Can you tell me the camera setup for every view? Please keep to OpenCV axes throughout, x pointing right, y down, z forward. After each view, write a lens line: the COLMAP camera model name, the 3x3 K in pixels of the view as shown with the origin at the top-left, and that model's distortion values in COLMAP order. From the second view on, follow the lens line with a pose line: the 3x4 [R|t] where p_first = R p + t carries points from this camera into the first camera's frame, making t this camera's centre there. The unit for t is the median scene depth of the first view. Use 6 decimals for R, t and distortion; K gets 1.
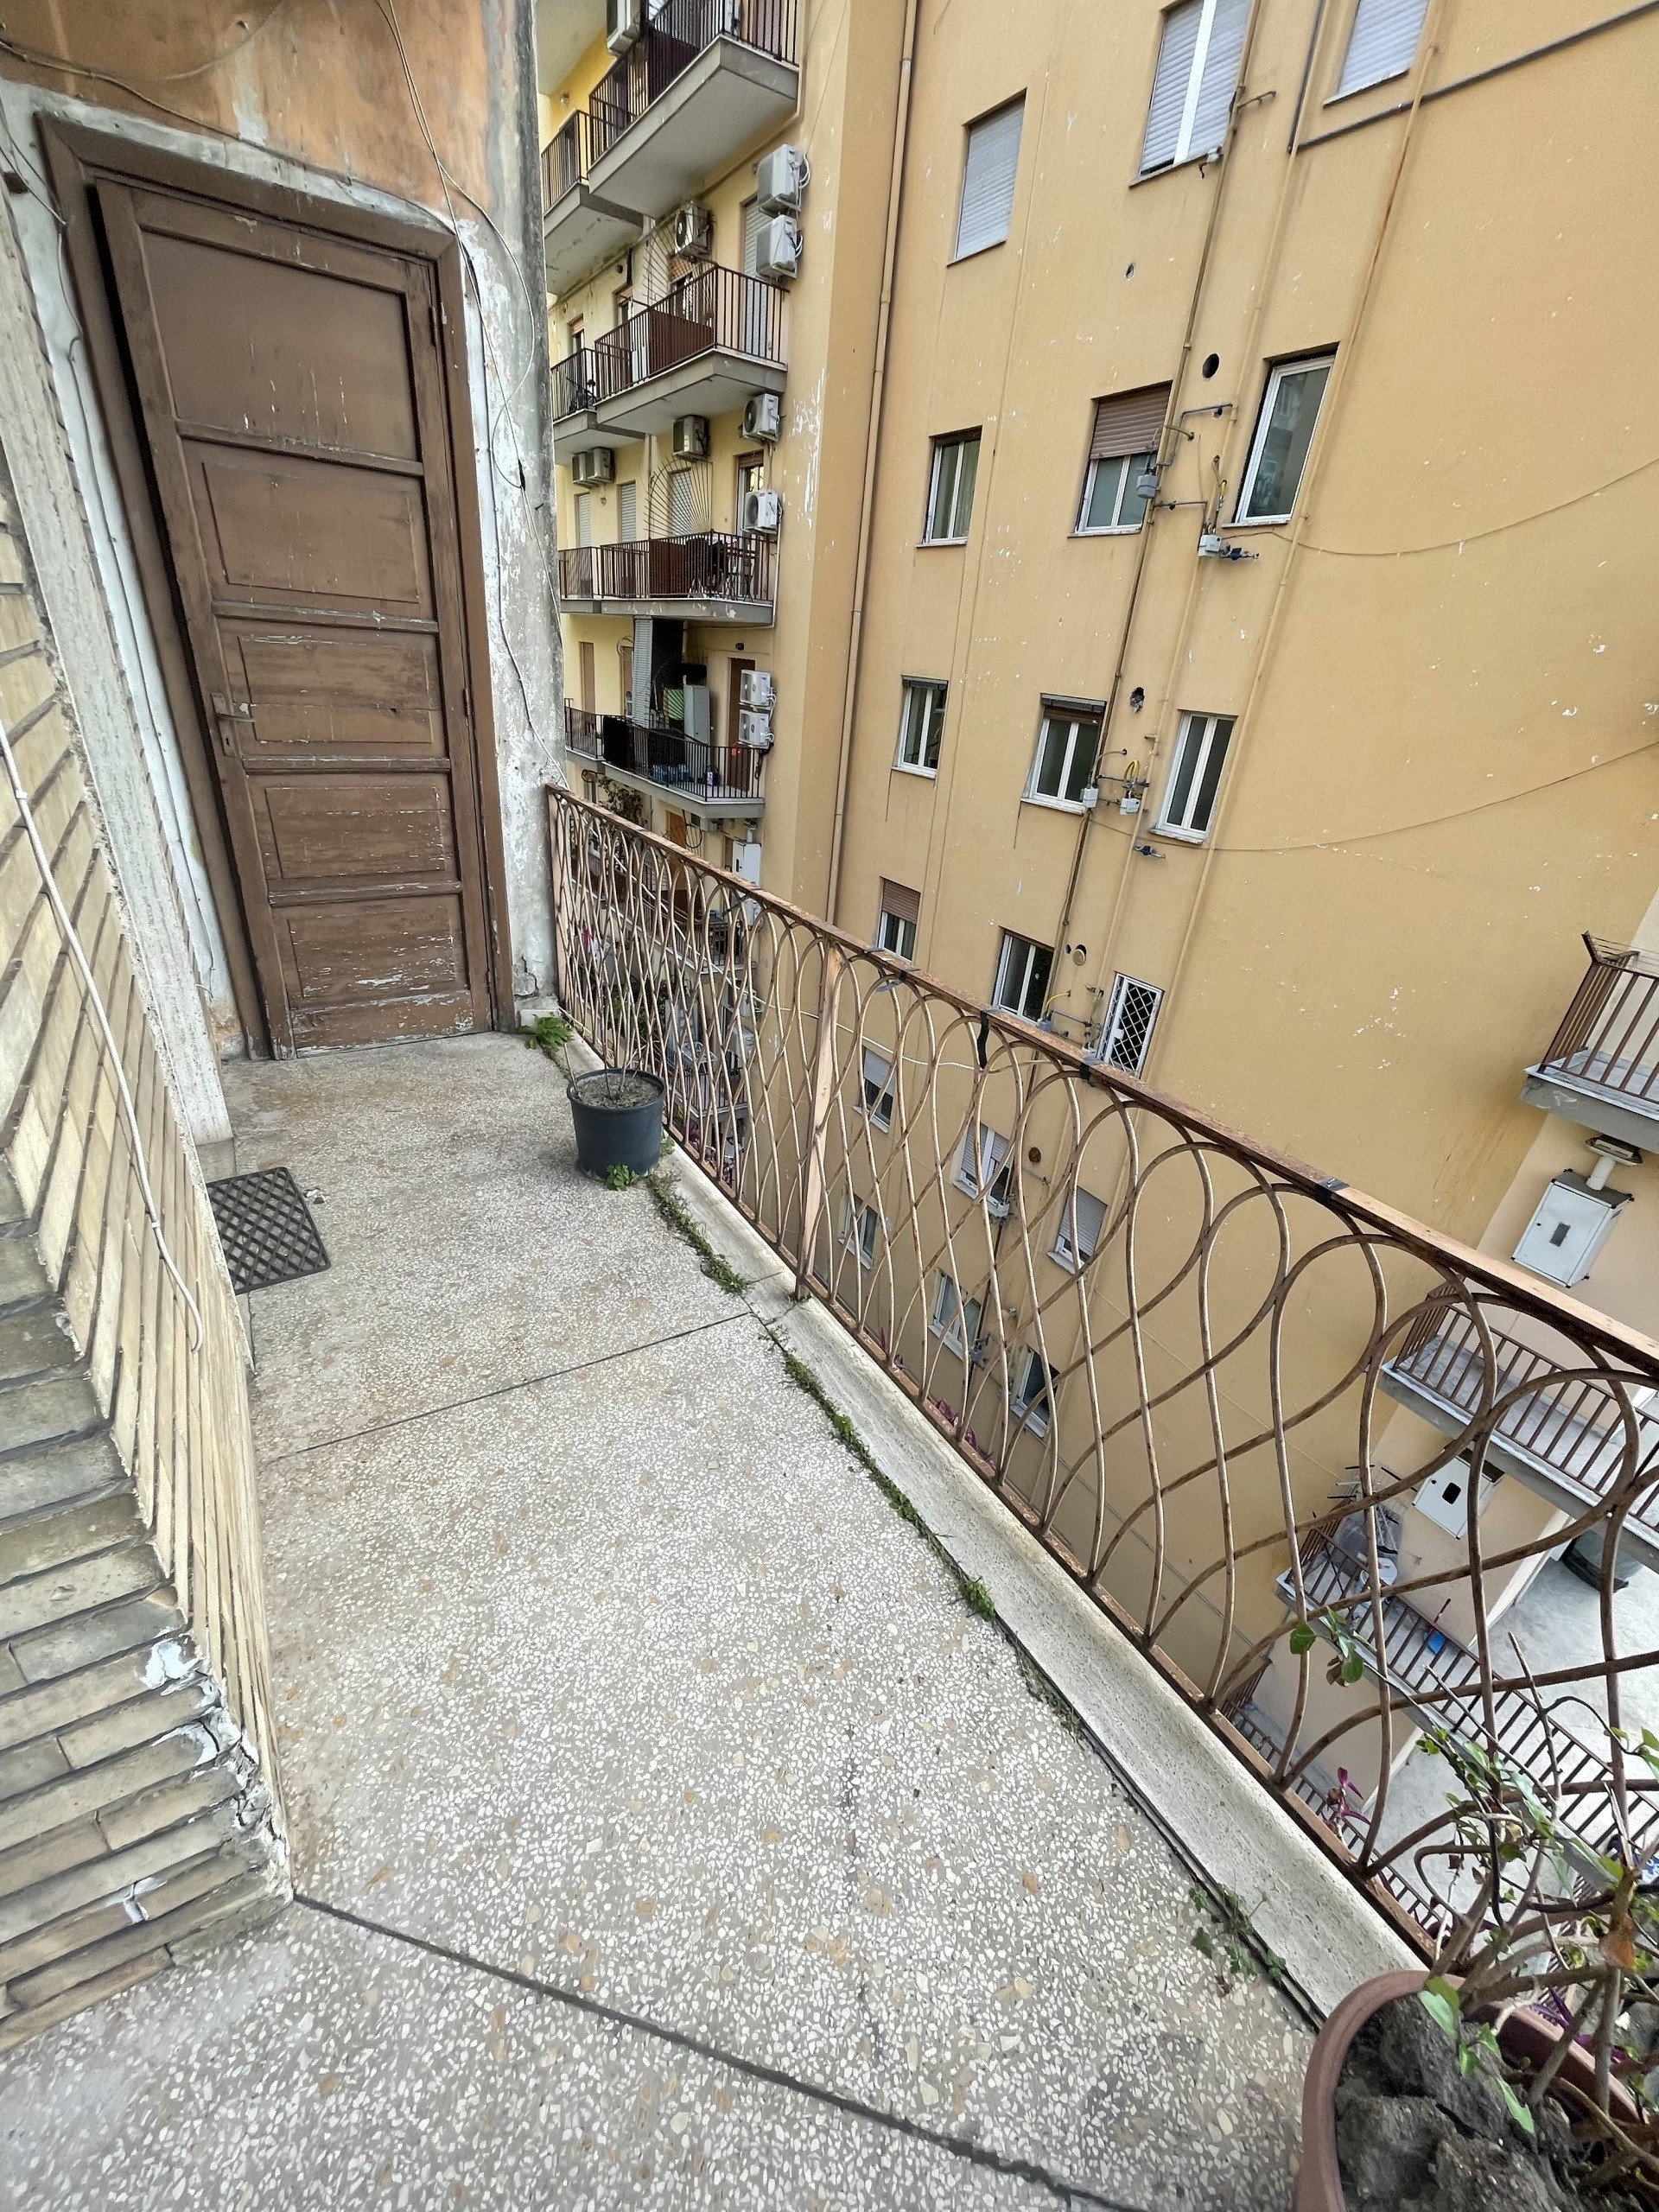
lens RADIAL K [[890.1, 0, 835.2], [0, 890.1, 1103.3], [0, 0, 1]] dist [-0.002255, 0.000492]
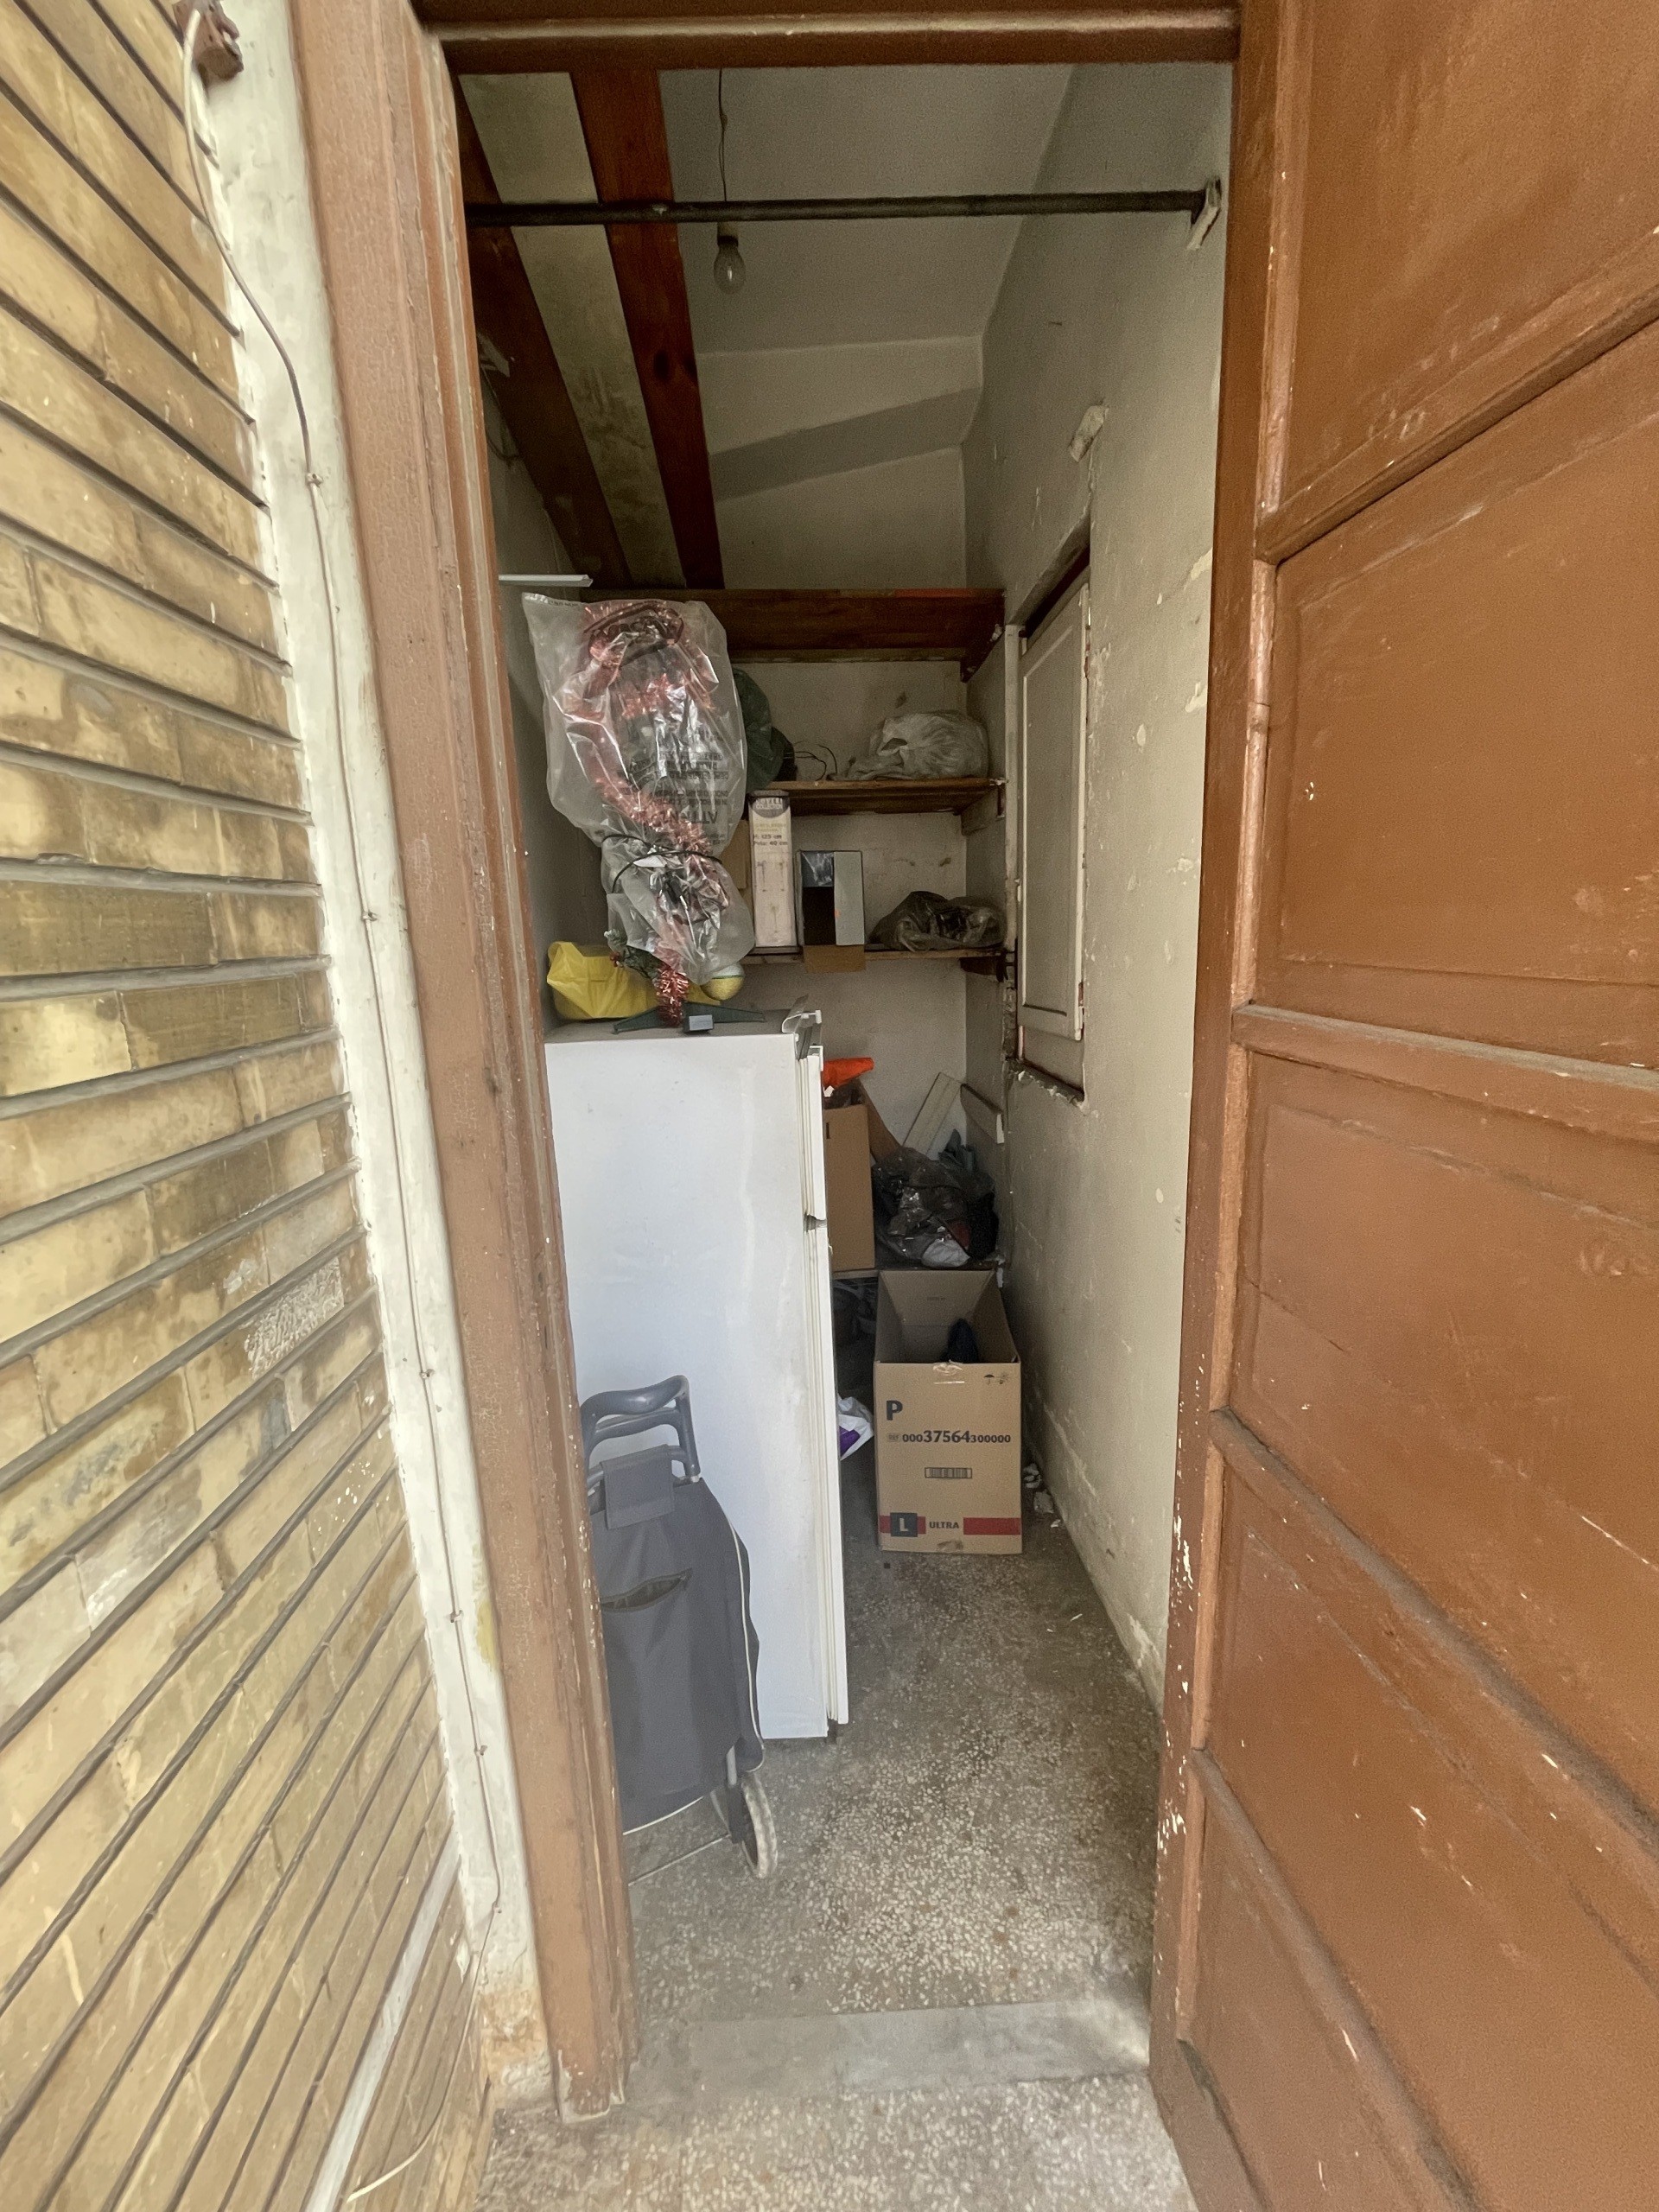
lens RADIAL K [[903.7, 0, 851.3], [0, 903.7, 1102.1], [0, 0, 1]] dist [-0.000383, 0.003029]
pose [[0.864868, -0.022543, -0.501493, -0.387288], [-0.118656, 0.961504, -0.247853, -0.419935], [0.487775, 0.273865, 0.828899, 0.690383]]
